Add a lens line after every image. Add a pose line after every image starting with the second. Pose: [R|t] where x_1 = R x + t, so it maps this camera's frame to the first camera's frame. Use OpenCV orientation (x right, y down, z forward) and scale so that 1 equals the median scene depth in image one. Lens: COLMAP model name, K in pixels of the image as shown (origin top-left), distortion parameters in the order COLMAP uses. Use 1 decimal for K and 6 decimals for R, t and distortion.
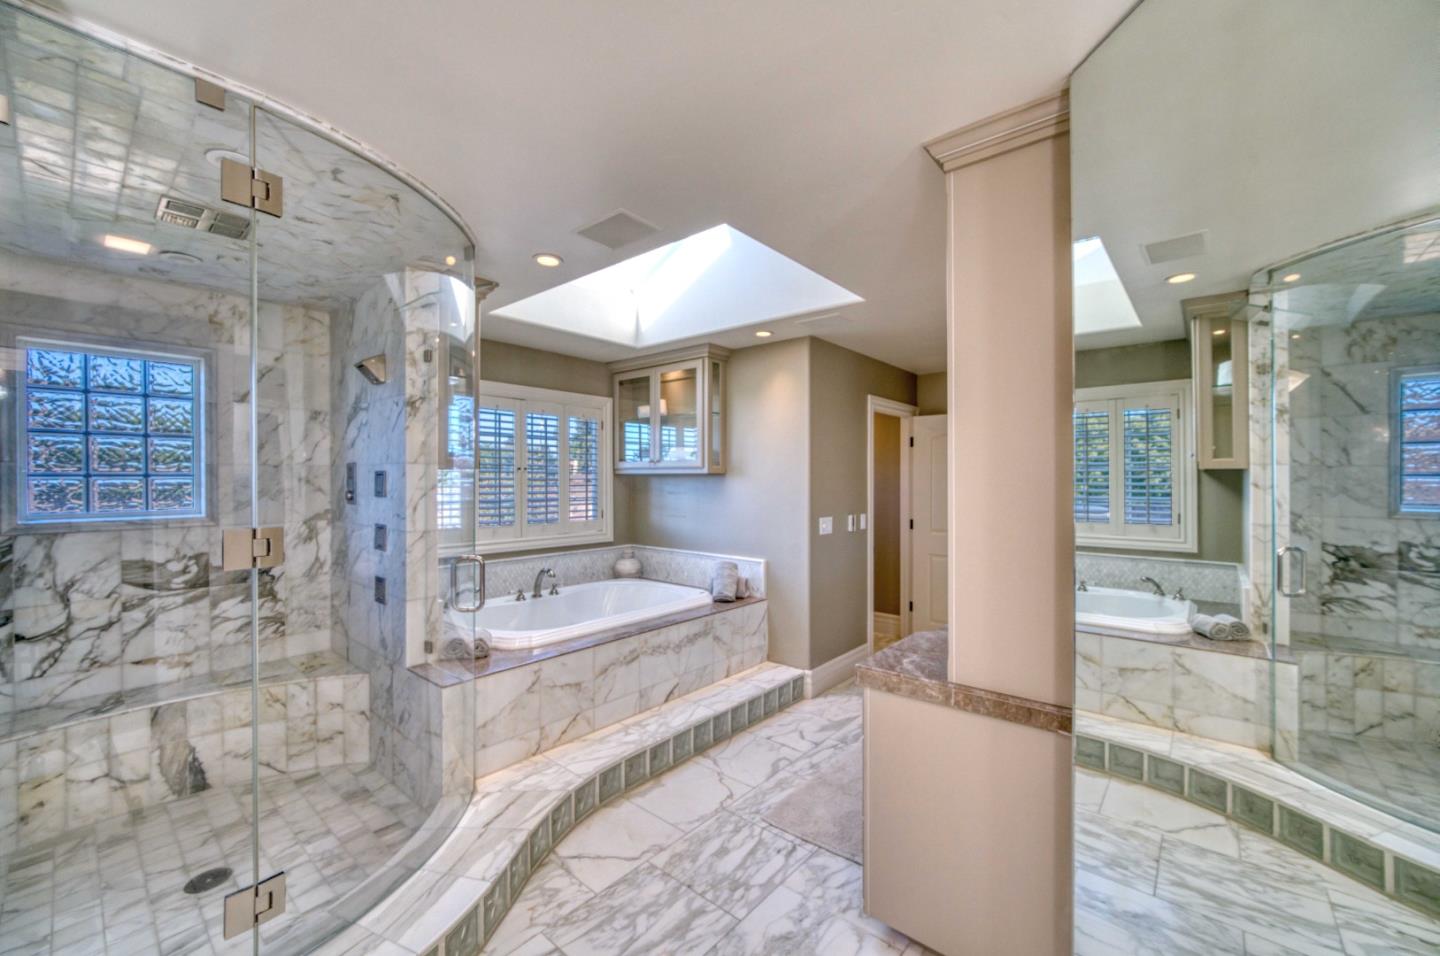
lens RADIAL K [[561.8, 0, 719.9], [0, 561.8, 482.8], [0, 0, 1]] dist [0.000259, -0.000024]
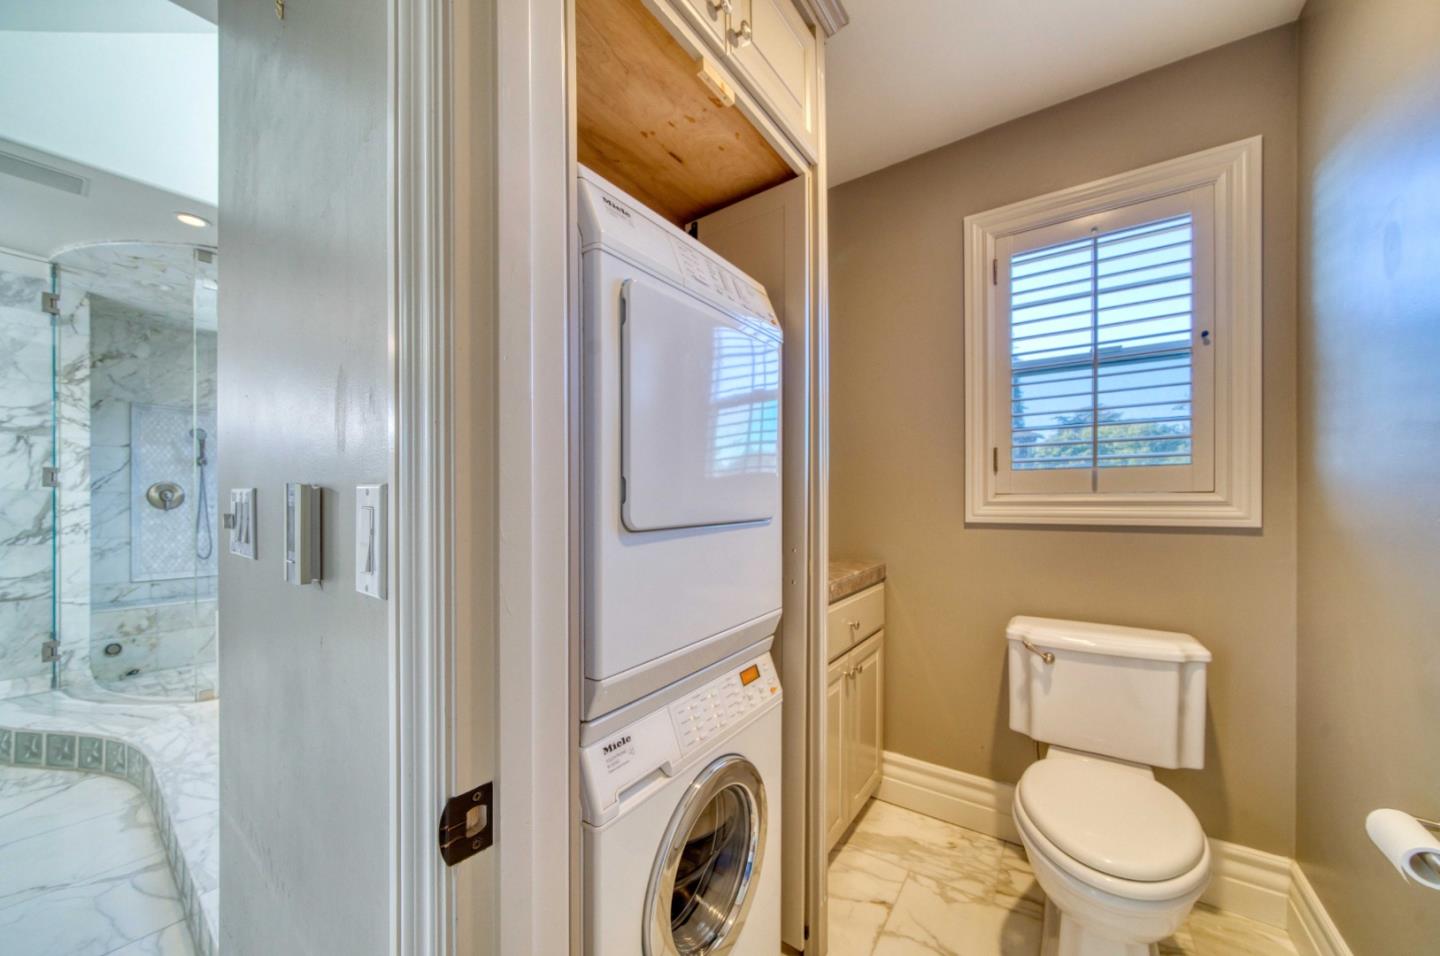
lens RADIAL K [[545.4, 0, 720.1], [0, 545.4, 508.3], [0, 0, 1]] dist [-0.001396, -0.000142]
pose [[0.031697, 0.001255, -0.999497, 0.808845], [-0.008717, 0.999962, 0.000980, 0.136470], [0.999460, 0.008682, 0.031706, 2.217532]]
